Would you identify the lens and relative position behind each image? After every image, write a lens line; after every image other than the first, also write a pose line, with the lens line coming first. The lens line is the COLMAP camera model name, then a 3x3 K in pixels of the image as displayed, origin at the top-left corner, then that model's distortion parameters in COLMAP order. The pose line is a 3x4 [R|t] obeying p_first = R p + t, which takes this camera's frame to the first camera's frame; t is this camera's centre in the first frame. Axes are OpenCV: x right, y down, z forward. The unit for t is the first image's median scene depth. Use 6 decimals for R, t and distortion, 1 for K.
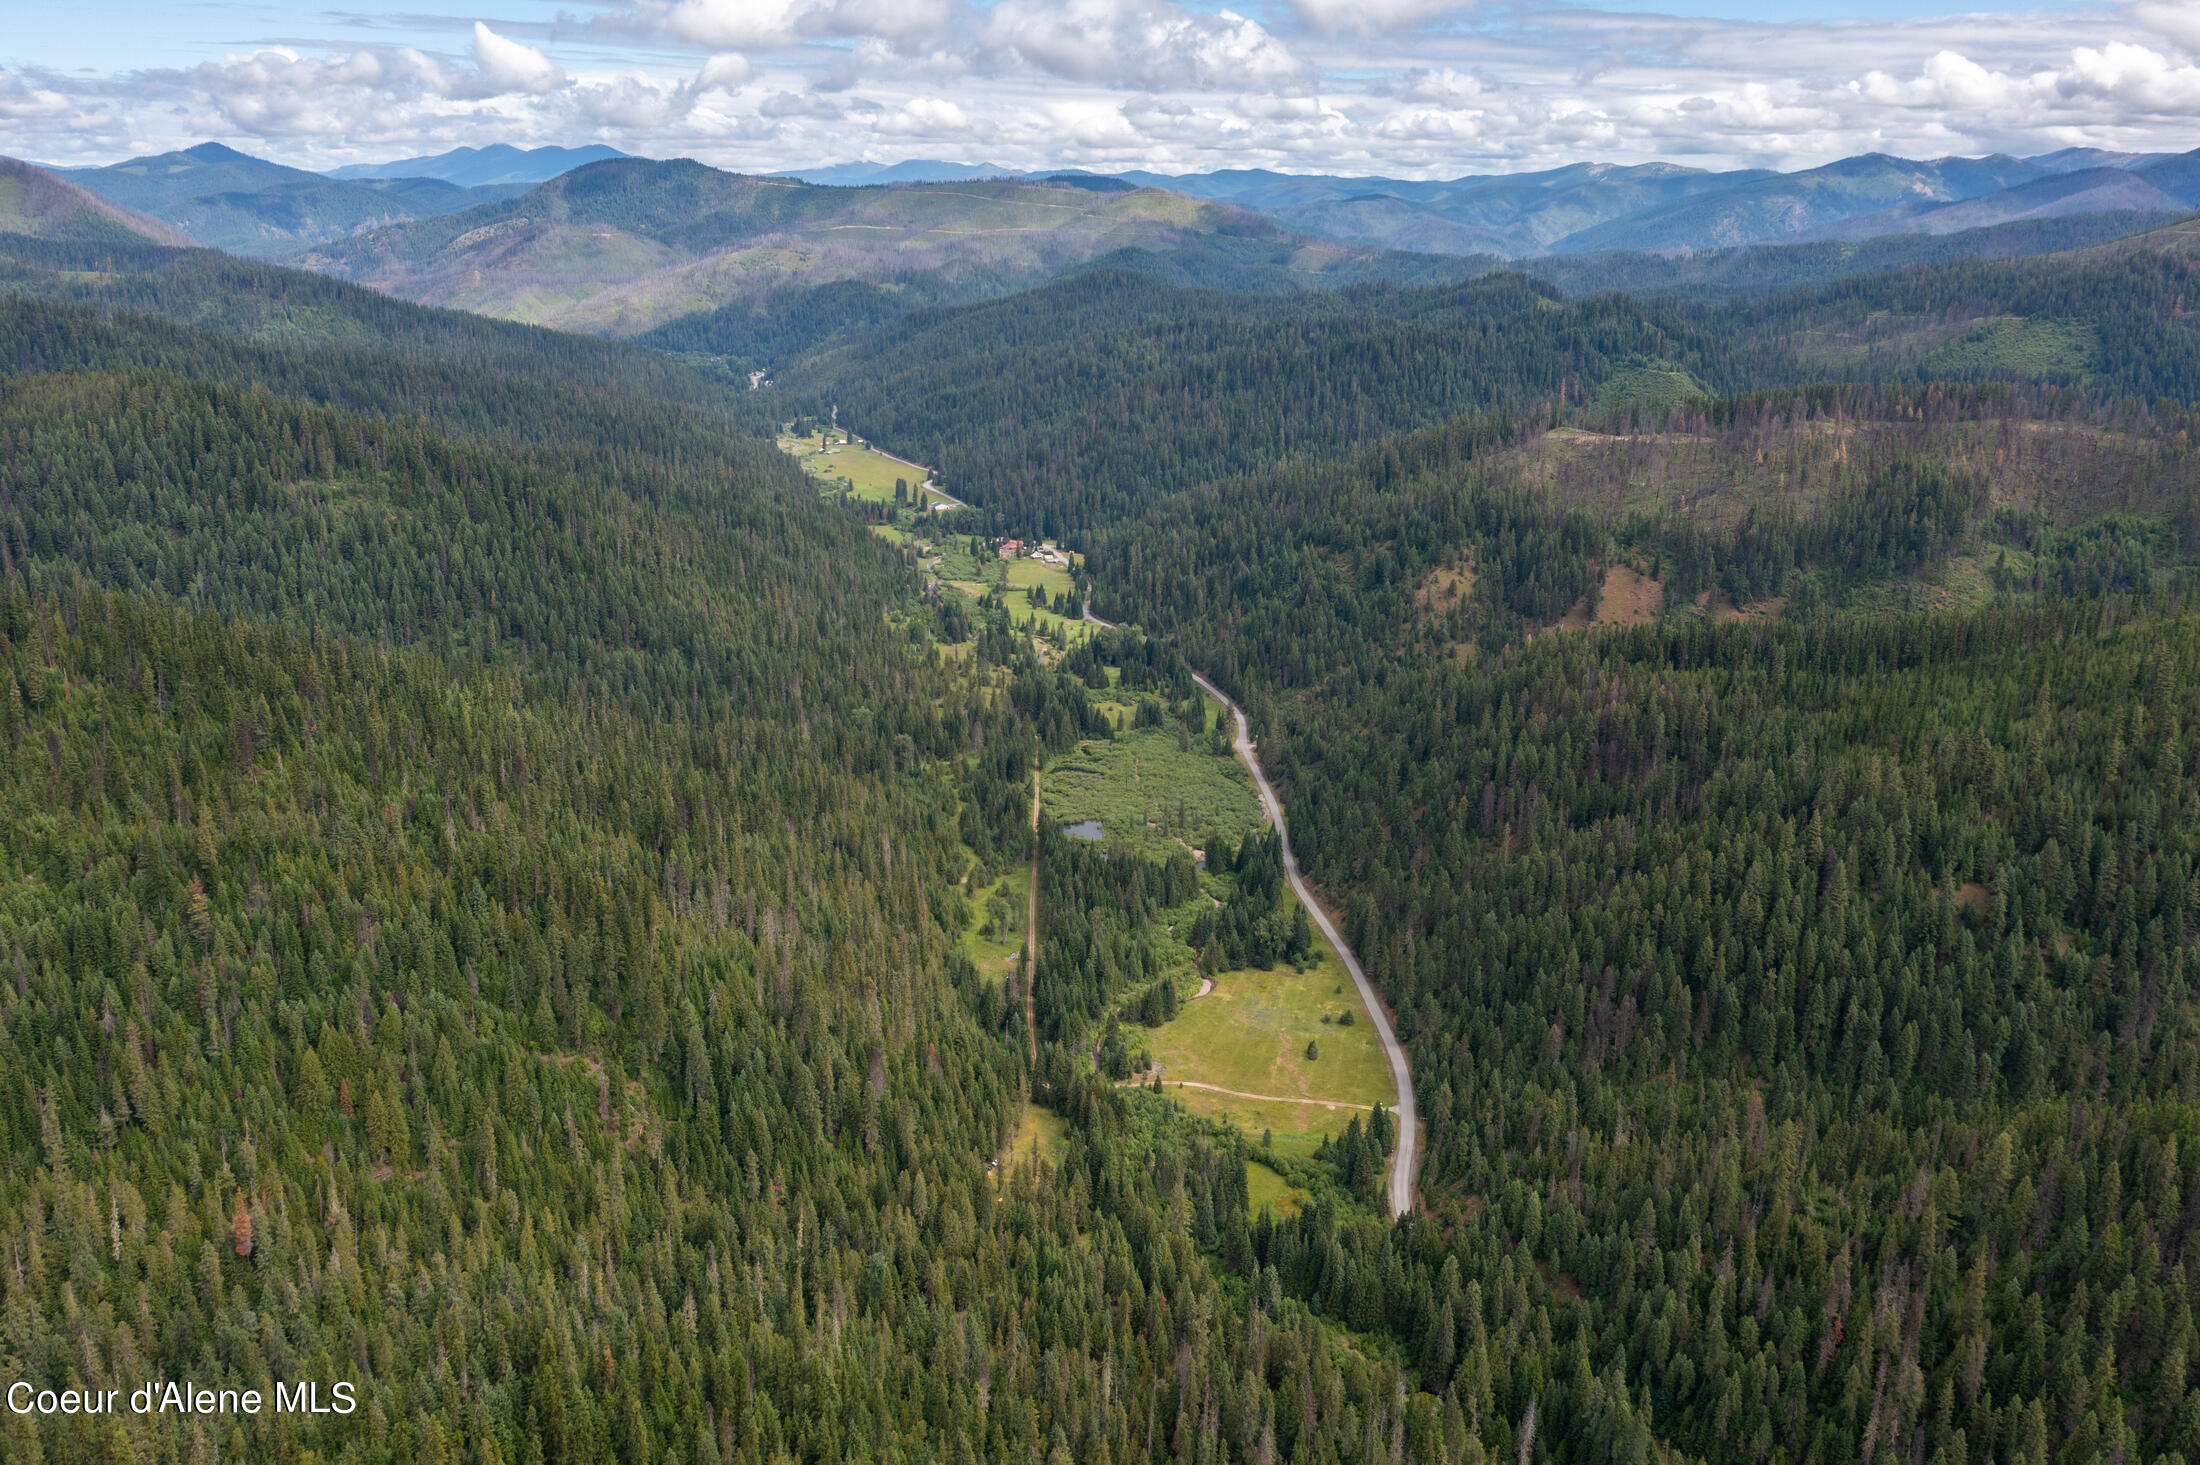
lens RADIAL K [[1761.8, 0, 1111.7], [0, 1761.8, 783.6], [0, 0, 1]] dist [-0.033220, 0.085367]
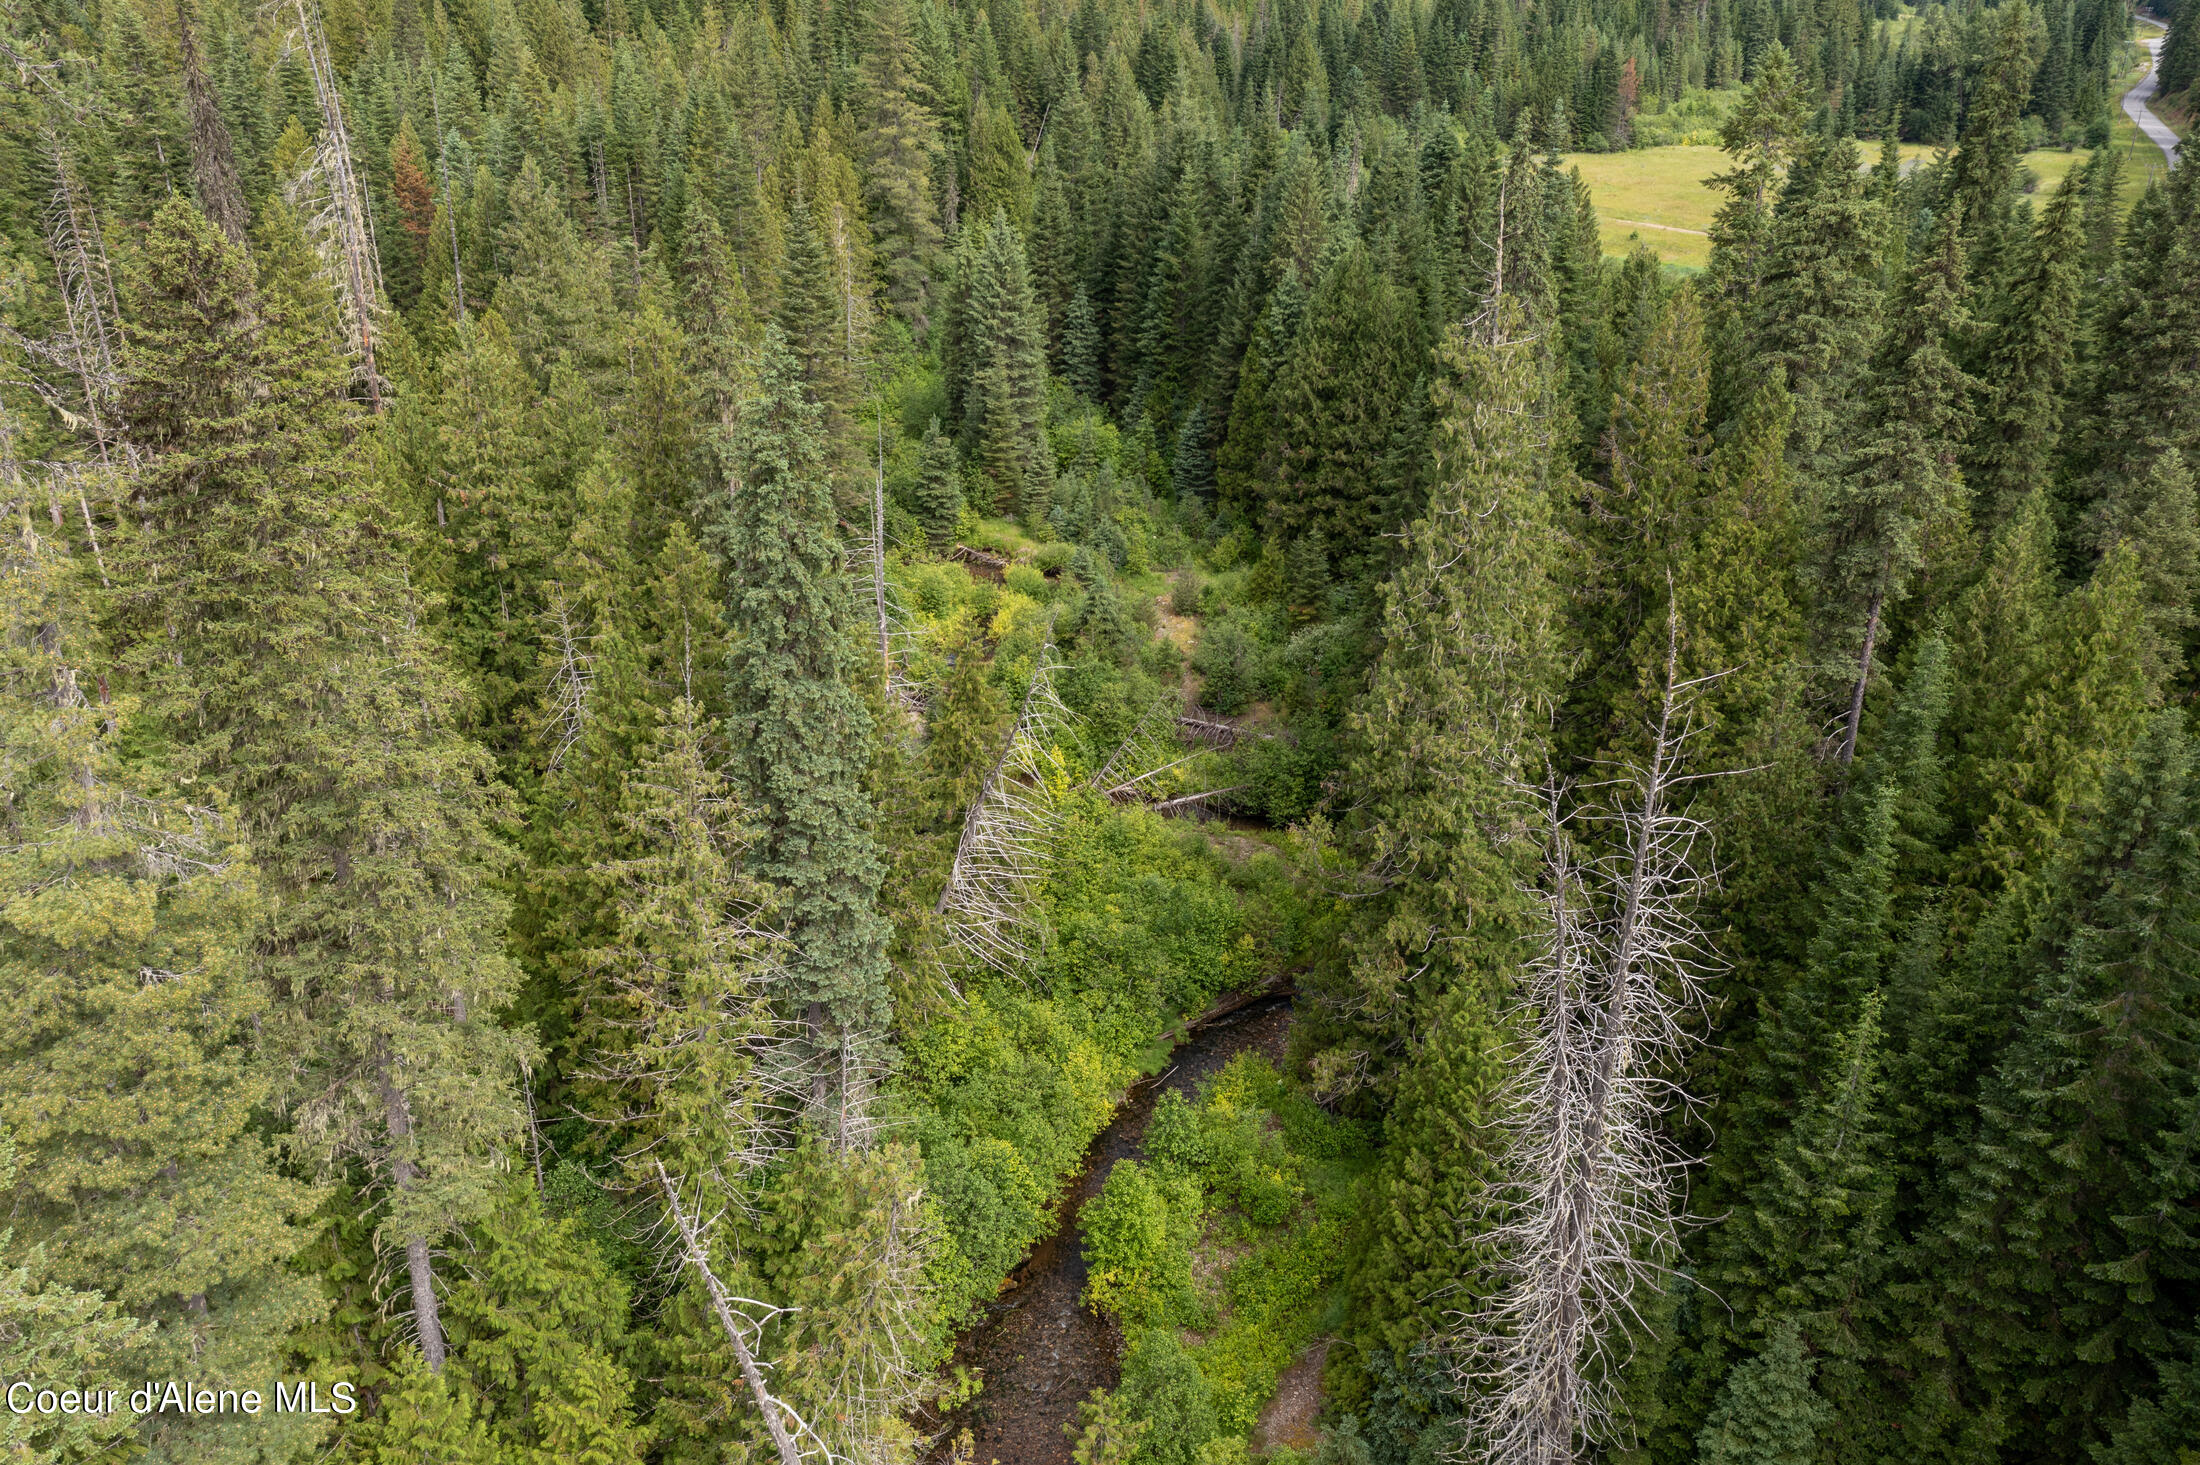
lens RADIAL K [[1761.8, 0, 1111.7], [0, 1761.8, 783.6], [0, 0, 1]] dist [-0.033220, 0.085367]
pose [[0.850995, 0.241500, -0.466353, 0.150979], [-0.173018, 0.967346, 0.185218, 0.204085], [0.495856, -0.076932, 0.864991, 0.552730]]
